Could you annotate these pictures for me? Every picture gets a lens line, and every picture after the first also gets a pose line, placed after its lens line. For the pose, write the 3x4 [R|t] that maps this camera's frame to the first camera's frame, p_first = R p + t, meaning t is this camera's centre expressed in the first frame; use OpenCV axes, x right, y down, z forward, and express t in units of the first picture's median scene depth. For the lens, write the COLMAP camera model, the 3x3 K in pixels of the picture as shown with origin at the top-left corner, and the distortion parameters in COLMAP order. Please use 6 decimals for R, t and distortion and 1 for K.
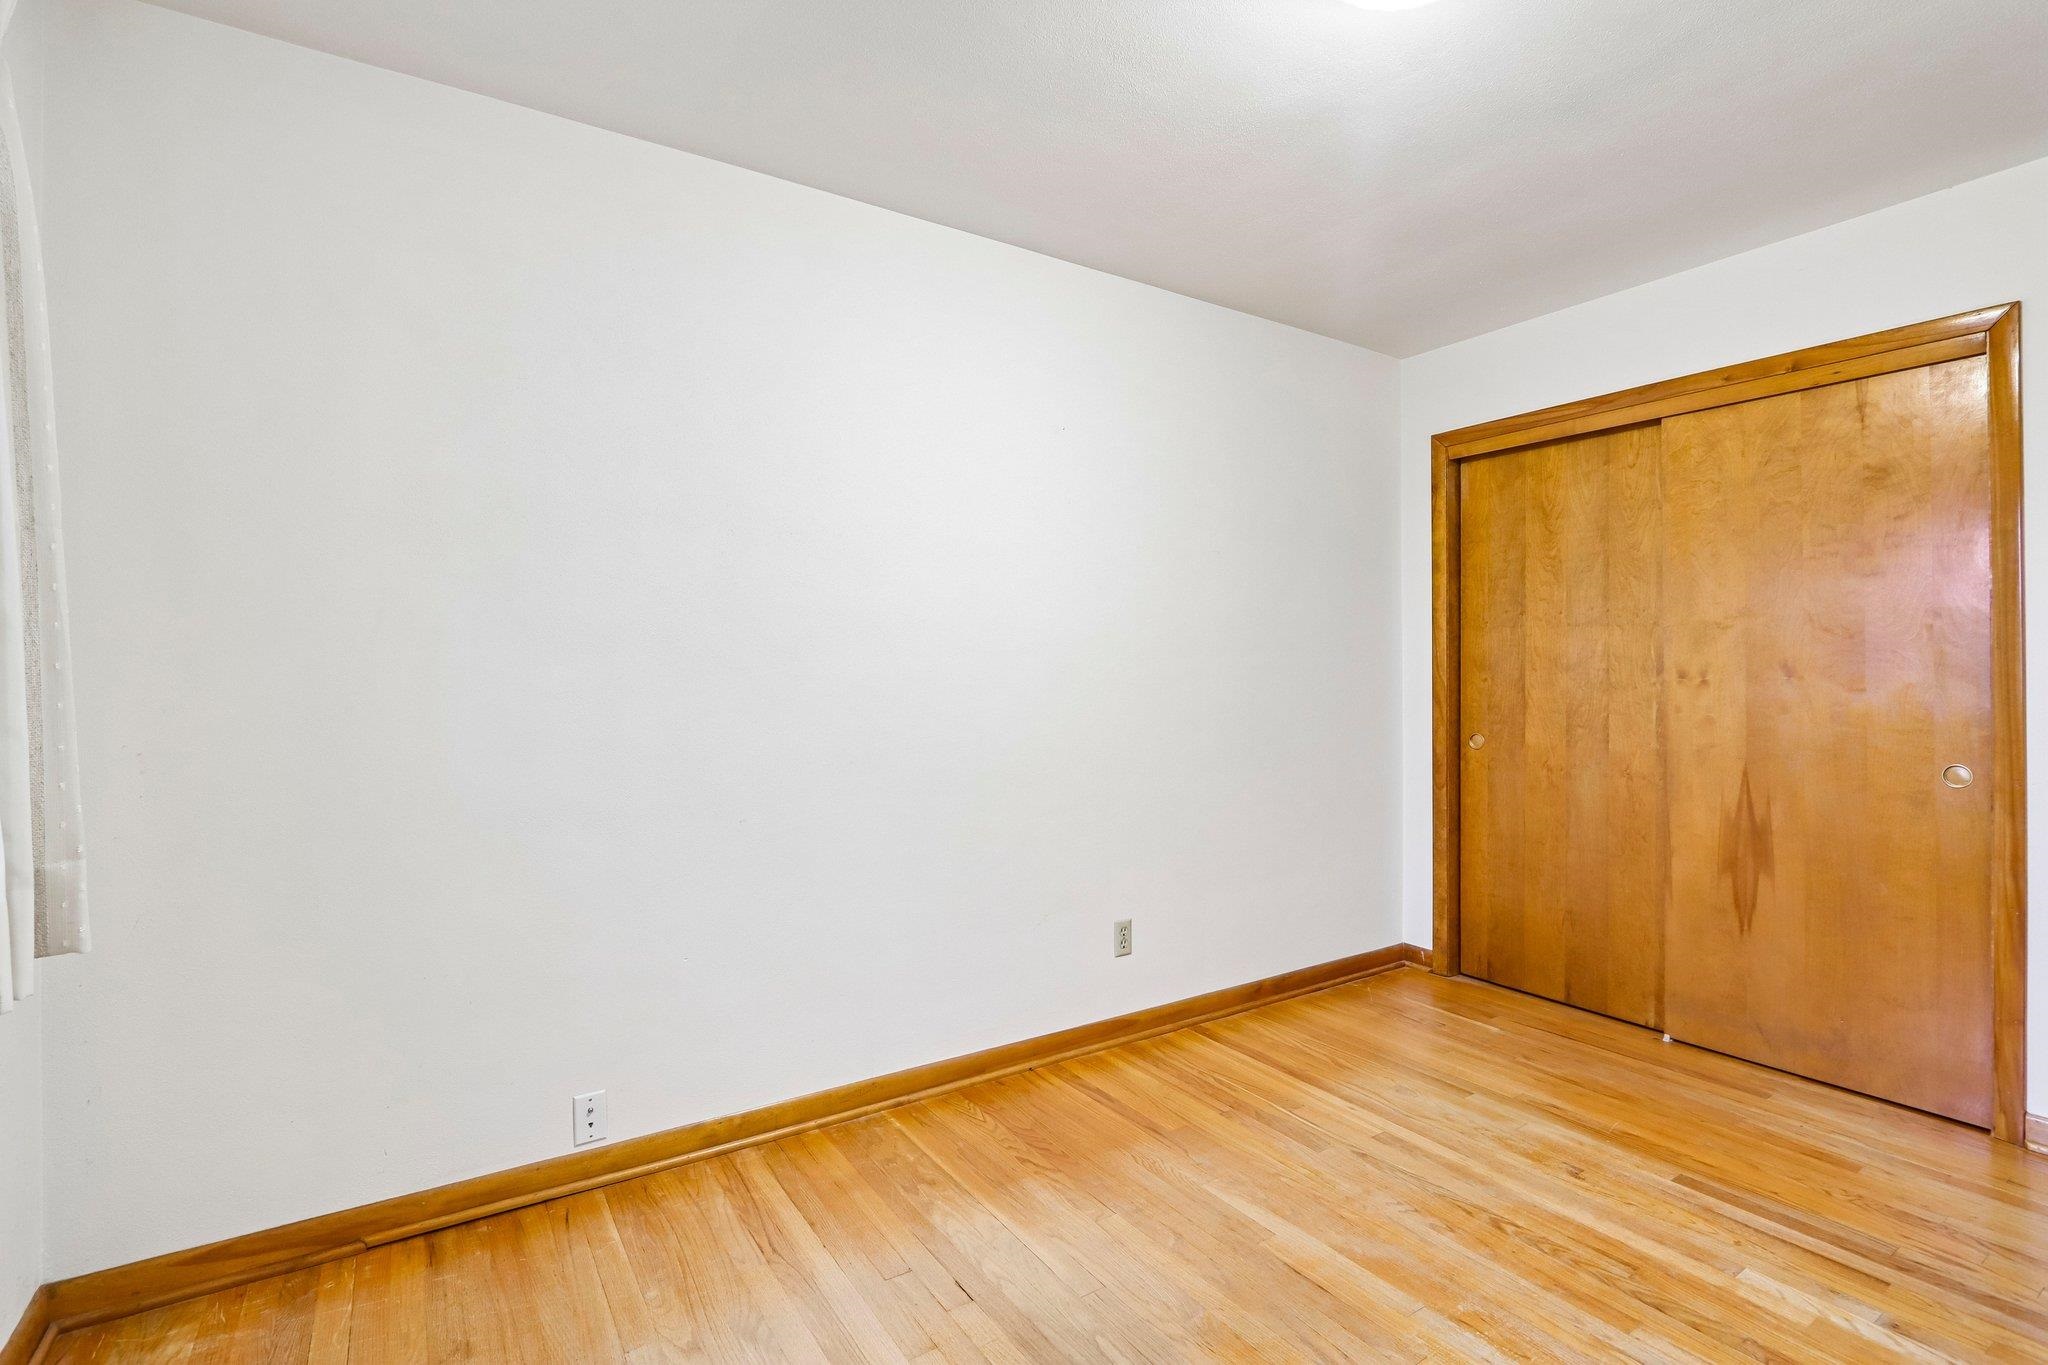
lens RADIAL K [[953.9, 0, 1017.8], [0, 953.9, 684.0], [0, 0, 1]] dist [-0.016711, 0.001920]
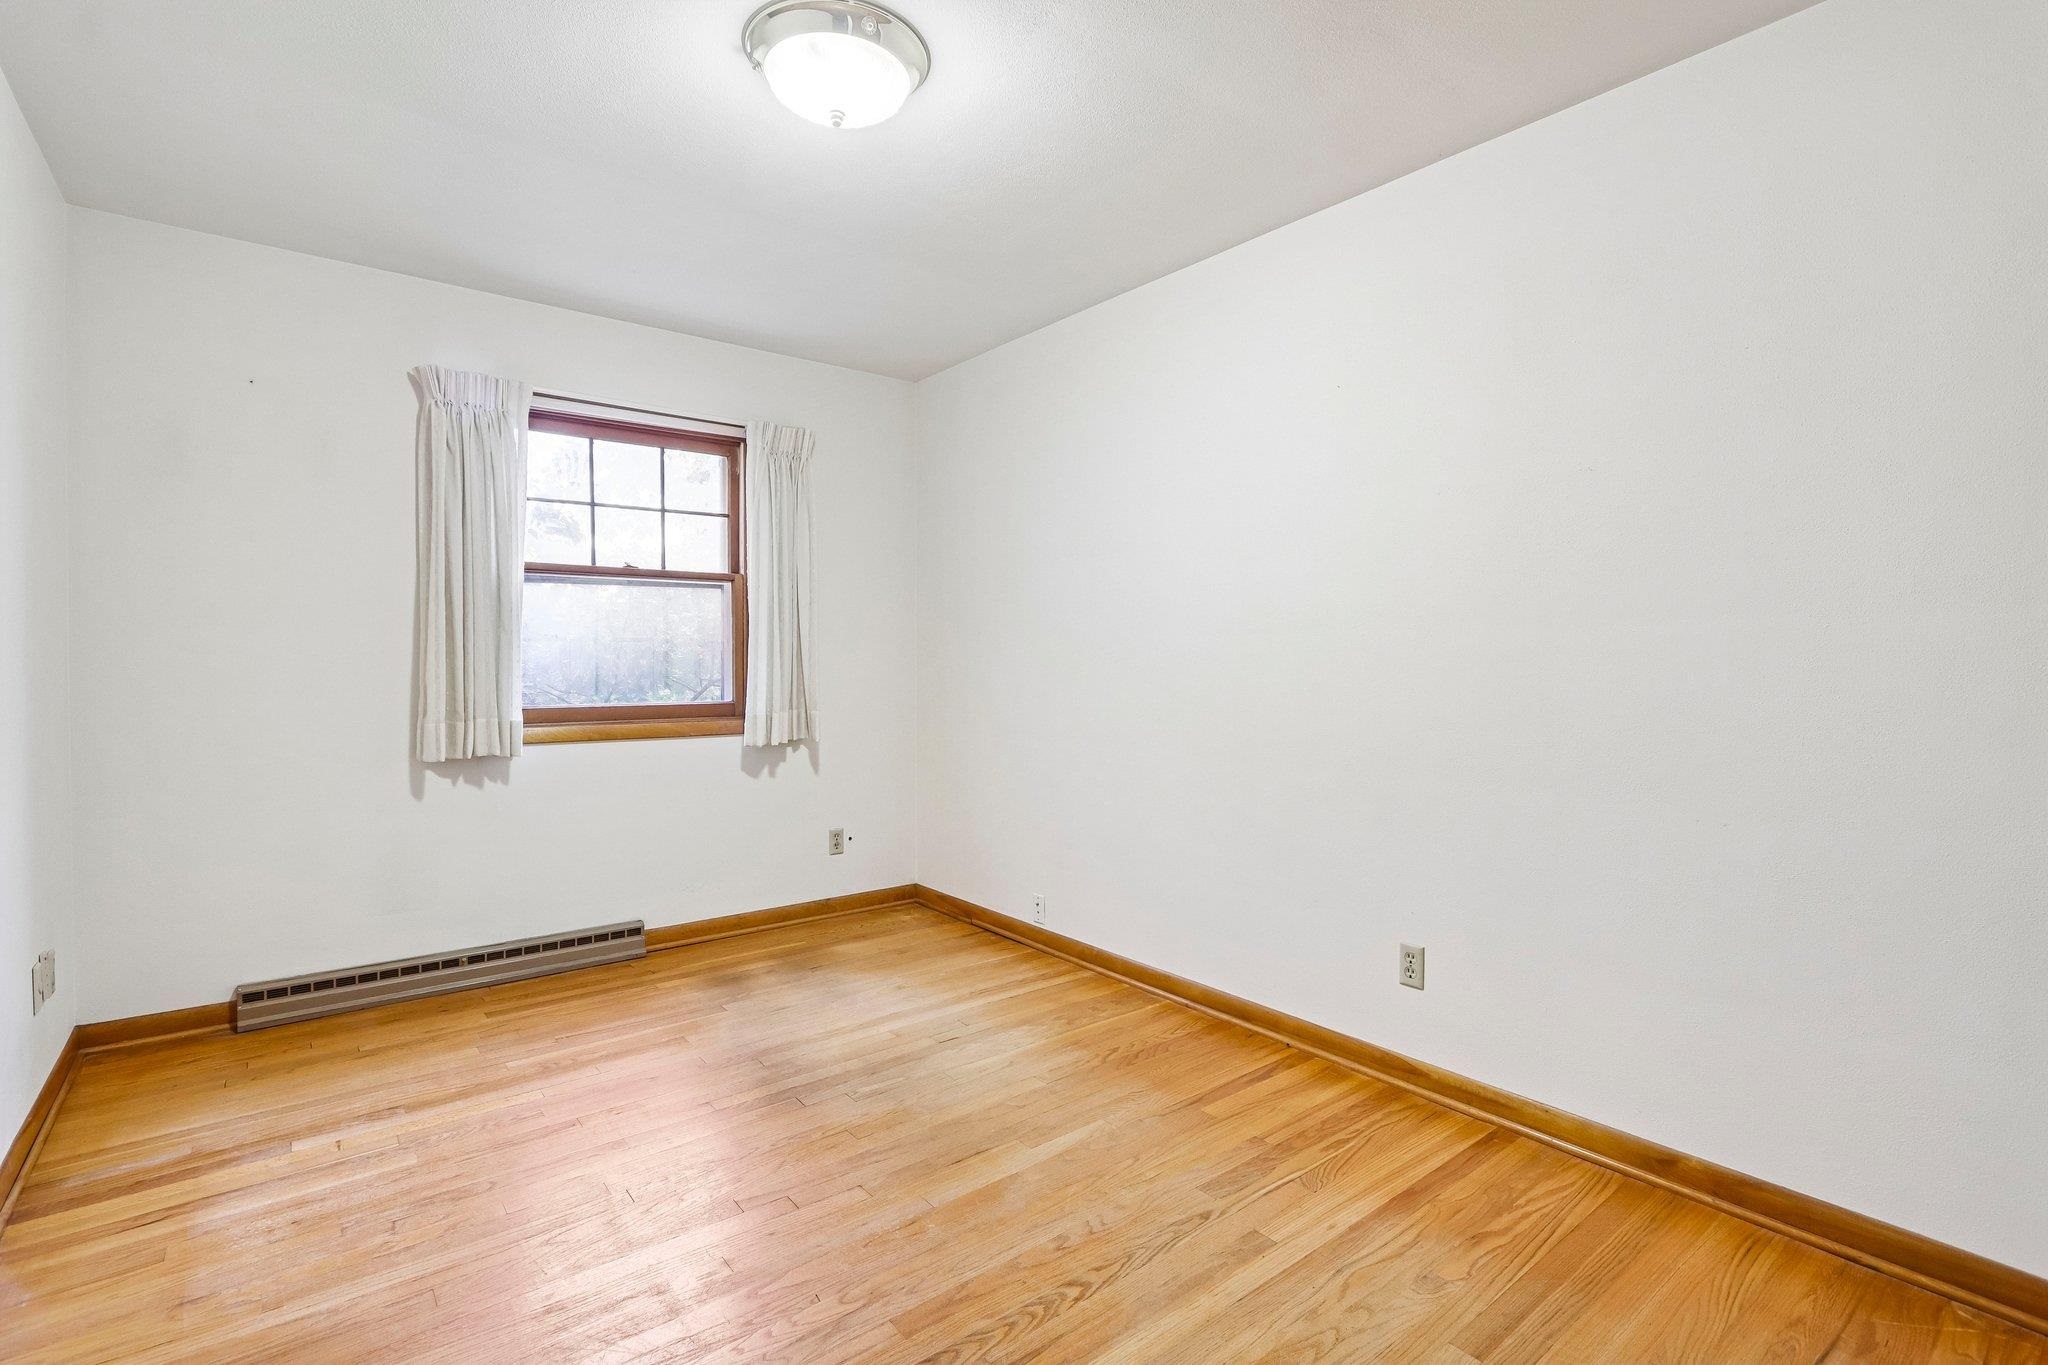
lens RADIAL K [[953.9, 0, 1024.6], [0, 953.9, 662.1], [0, 0, 1]] dist [-0.016711, 0.001920]
pose [[0.092276, 0.008204, -0.995700, 1.179140], [-0.017716, 0.999821, 0.006596, -0.001270], [0.995576, 0.017031, 0.092405, 0.747962]]
